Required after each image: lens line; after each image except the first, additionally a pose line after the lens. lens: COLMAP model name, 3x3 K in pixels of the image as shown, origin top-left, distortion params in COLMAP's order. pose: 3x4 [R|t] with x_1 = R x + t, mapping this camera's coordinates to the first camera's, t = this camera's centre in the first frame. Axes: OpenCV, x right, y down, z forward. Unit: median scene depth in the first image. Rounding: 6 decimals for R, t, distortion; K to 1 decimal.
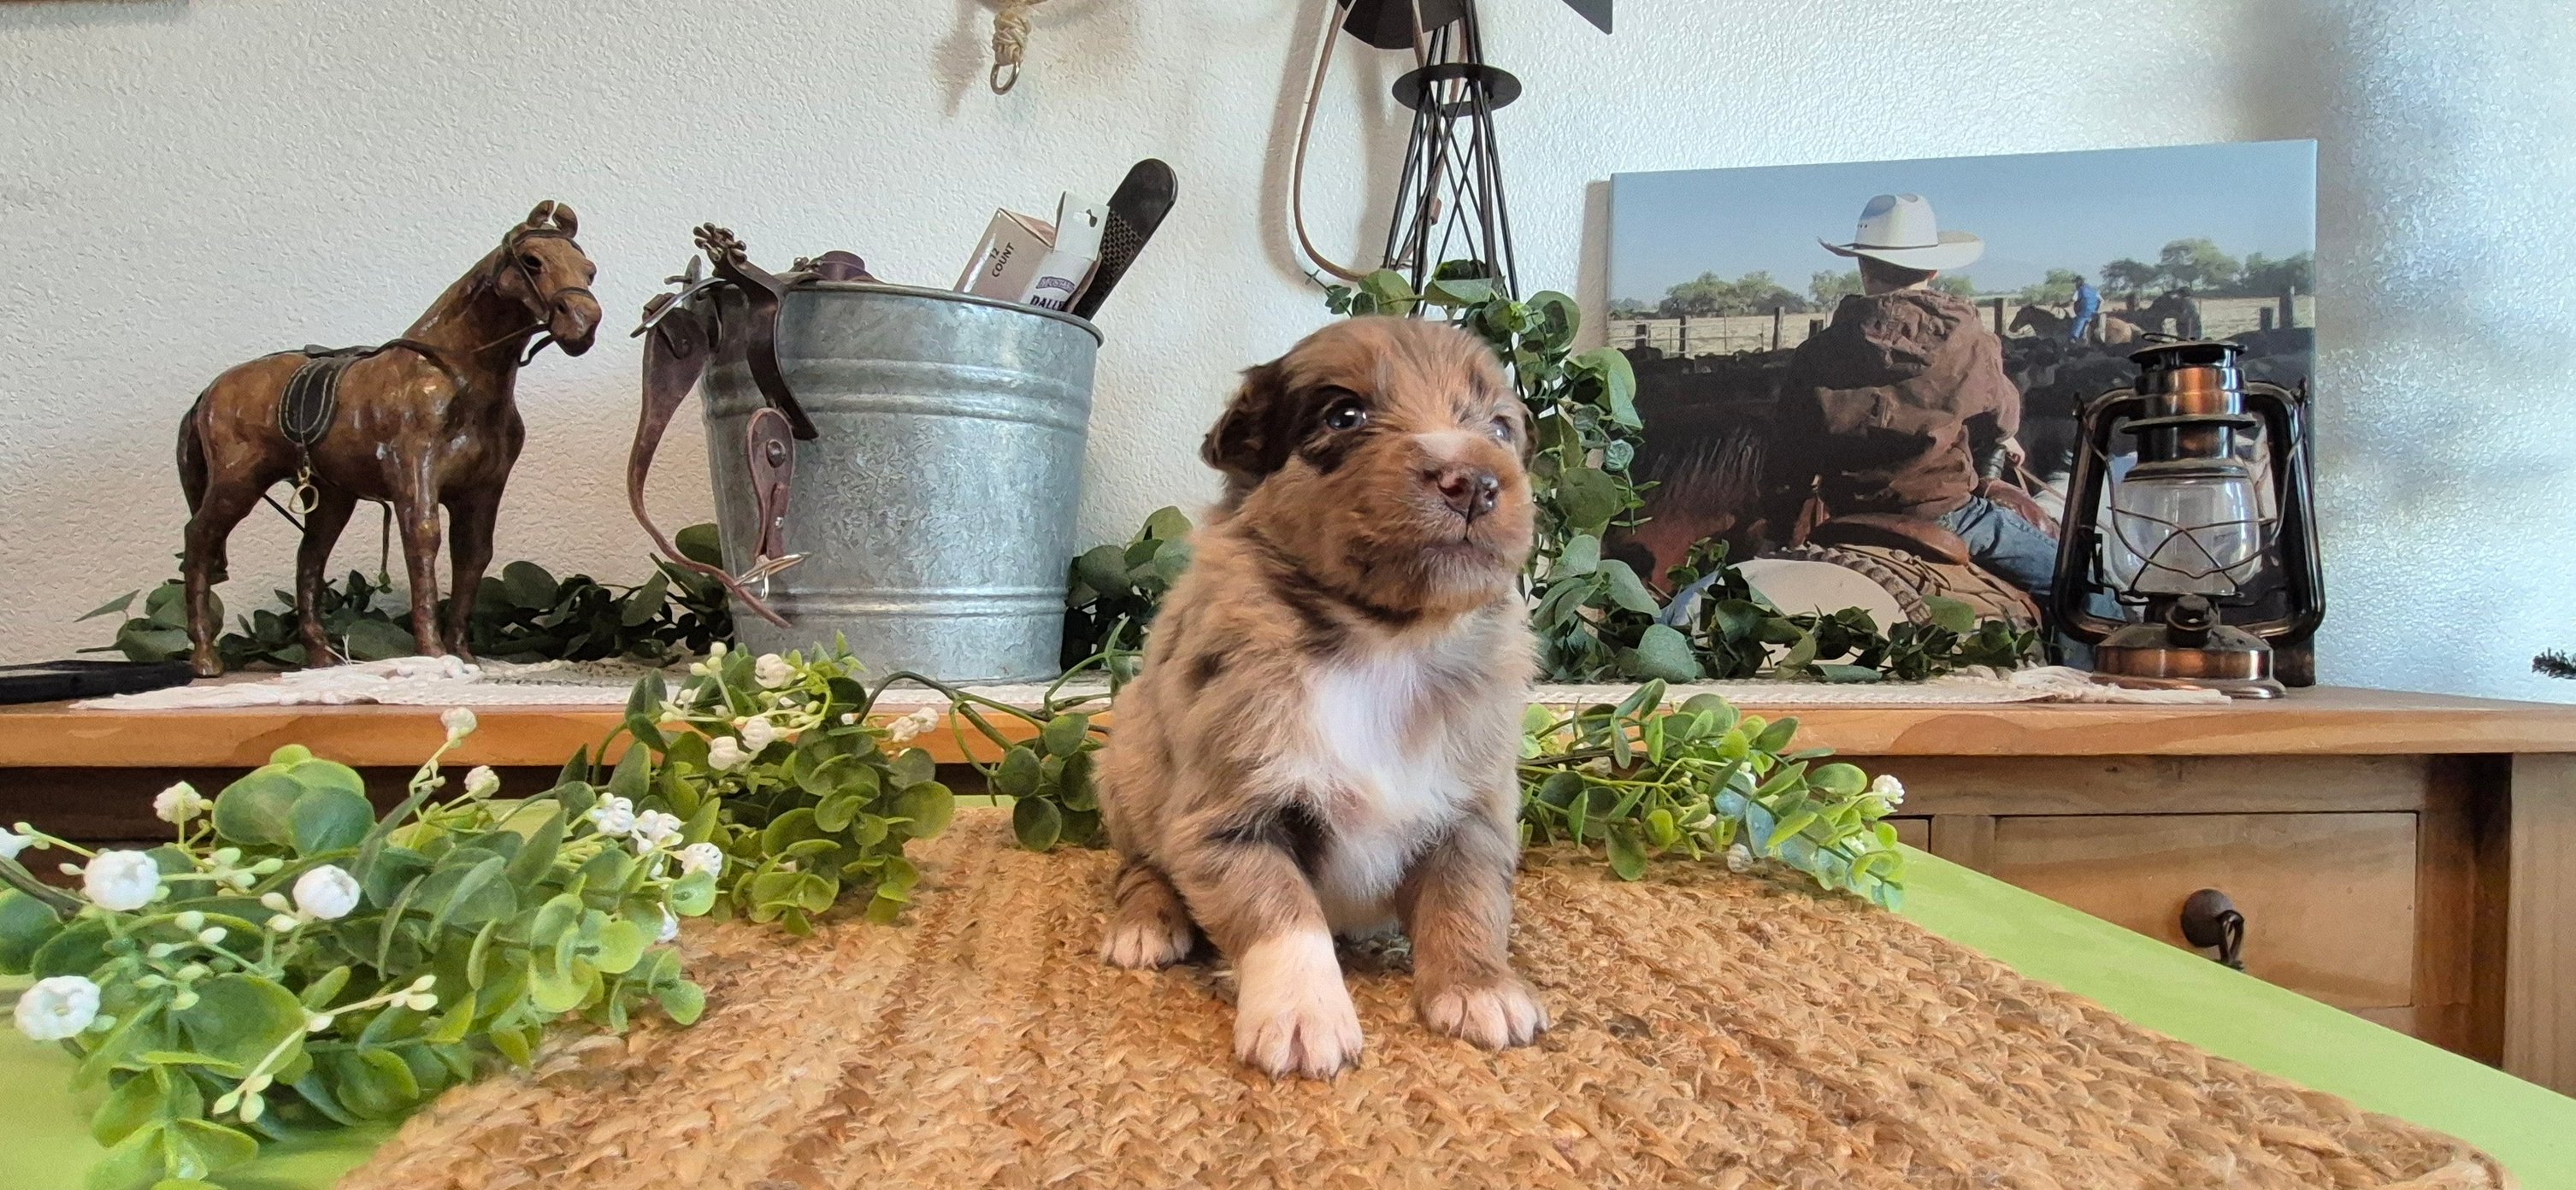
lens RADIAL K [[1327.2, 0, 1288.0], [0, 1327.2, 595.0], [0, 0, 1]] dist [0.027775, -0.017614]
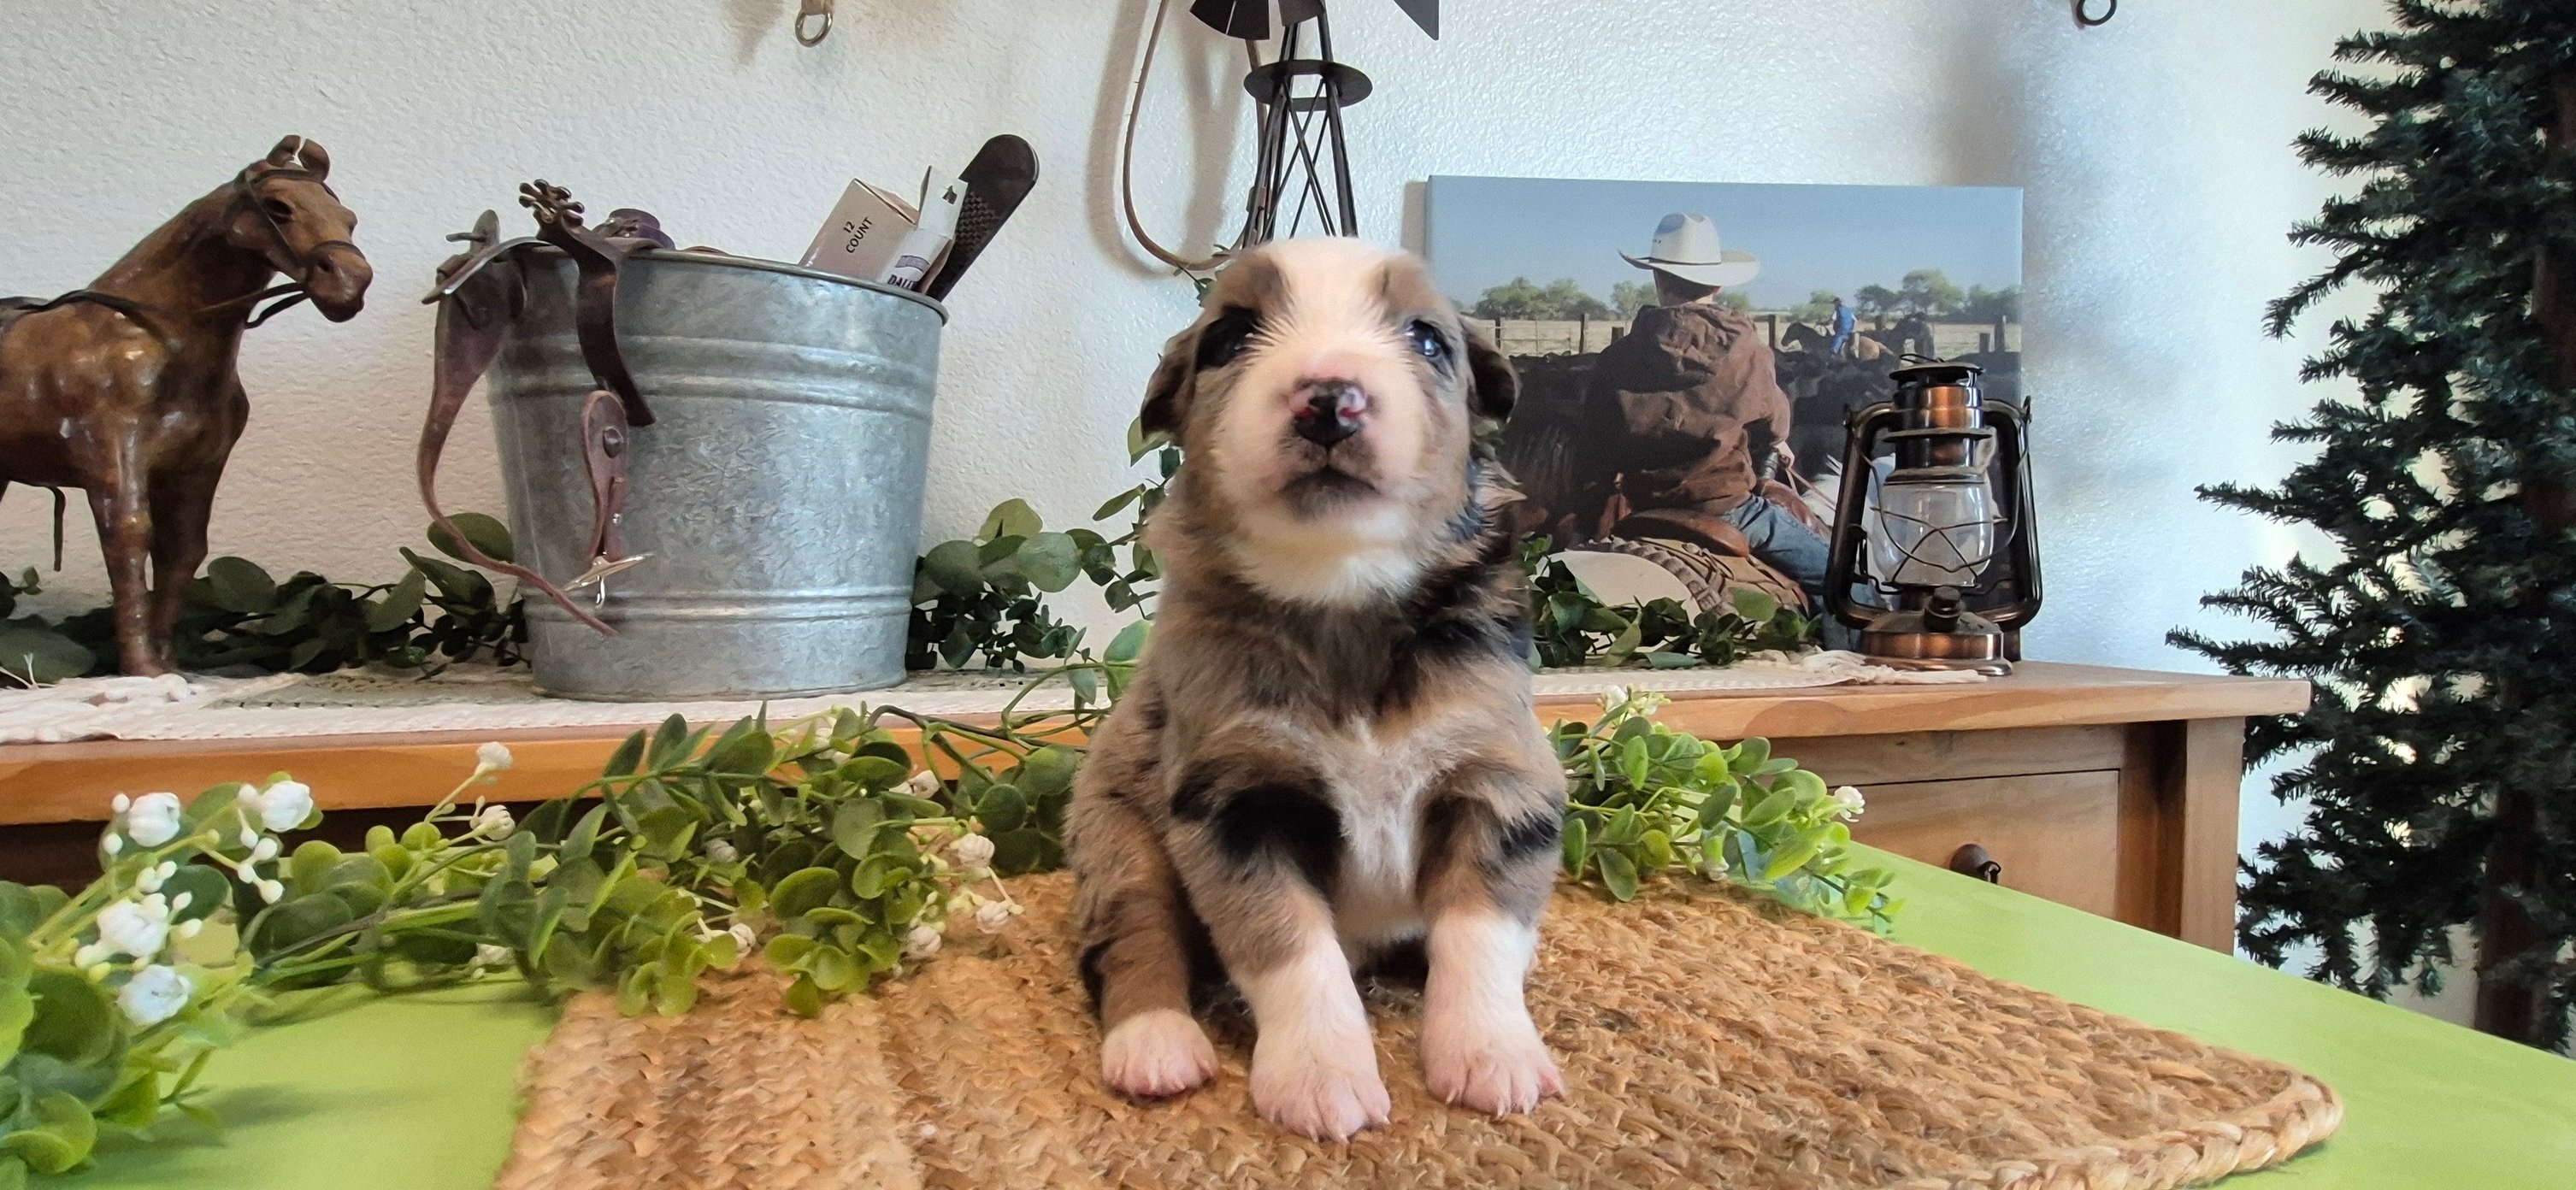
lens RADIAL K [[1327.2, 0, 1288.0], [0, 1327.2, 595.0], [0, 0, 1]] dist [0.027775, -0.017614]
pose [[0.972688, -0.008434, 0.231962, -0.129908], [0.003045, 0.999717, 0.023579, -0.020409], [-0.232095, -0.022229, 0.972439, 0.020822]]
